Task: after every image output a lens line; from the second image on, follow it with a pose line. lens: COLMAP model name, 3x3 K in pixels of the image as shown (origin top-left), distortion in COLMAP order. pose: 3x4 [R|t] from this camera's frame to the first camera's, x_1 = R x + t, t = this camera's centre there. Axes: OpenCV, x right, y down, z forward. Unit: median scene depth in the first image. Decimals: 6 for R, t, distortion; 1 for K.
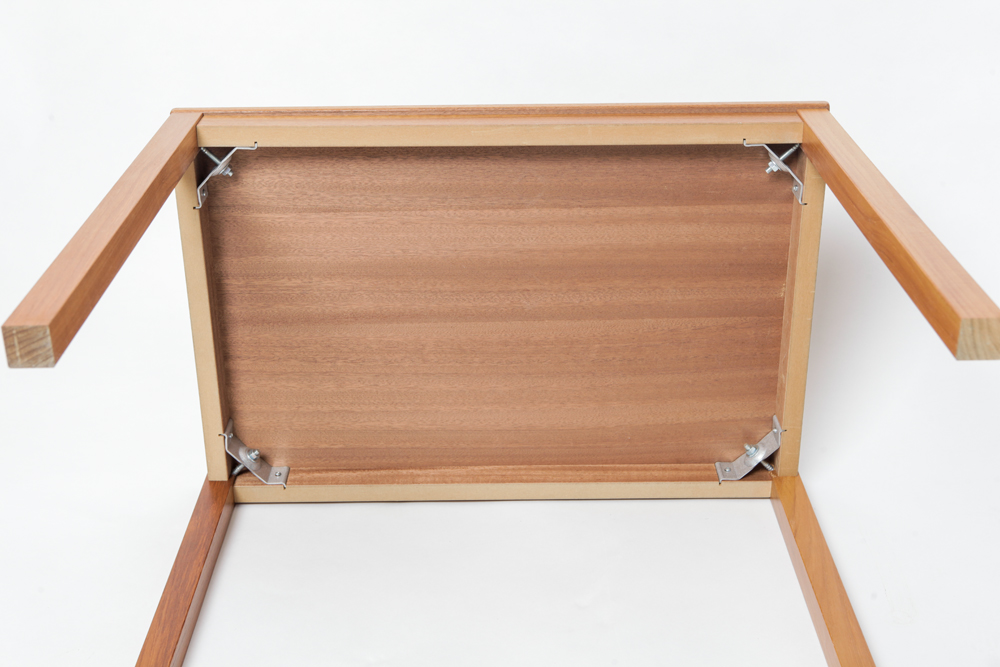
lens RADIAL K [[1366.5, 0, 499.5], [0, 1366.5, 334.7], [0, 0, 1]] dist [-0.021752, 0.000000]
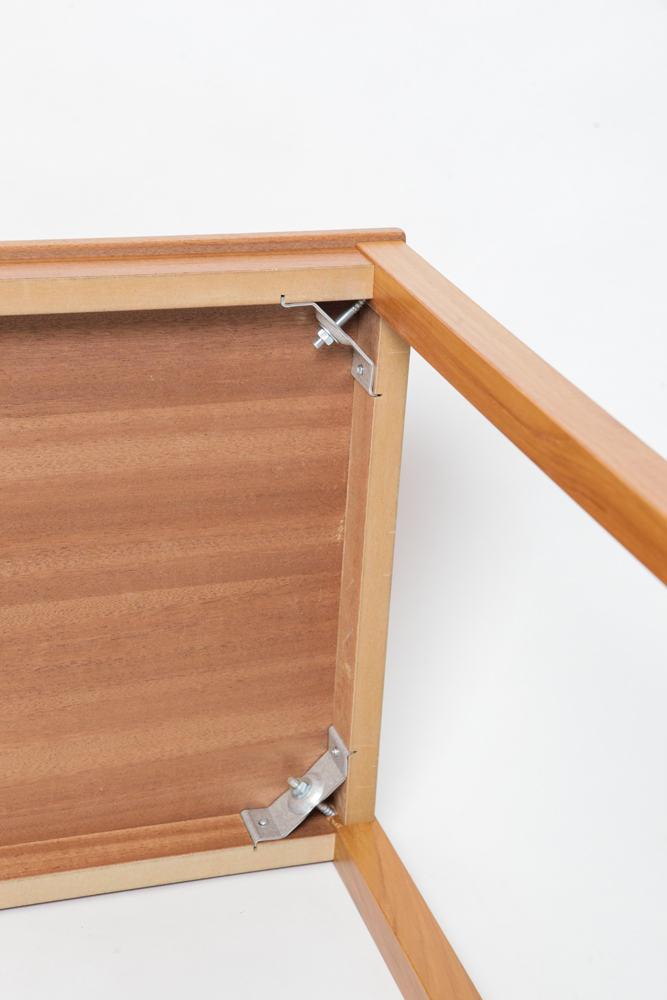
lens RADIAL K [[1944.2, 0, 334.3], [0, 1944.2, 499.4], [0, 0, 1]] dist [0.248834, 0.000000]
pose [[0.952815, -0.066825, 0.296103, -0.057810], [0.069086, 0.997607, 0.002831, -0.049834], [-0.295584, 0.017759, 0.955152, 0.153338]]
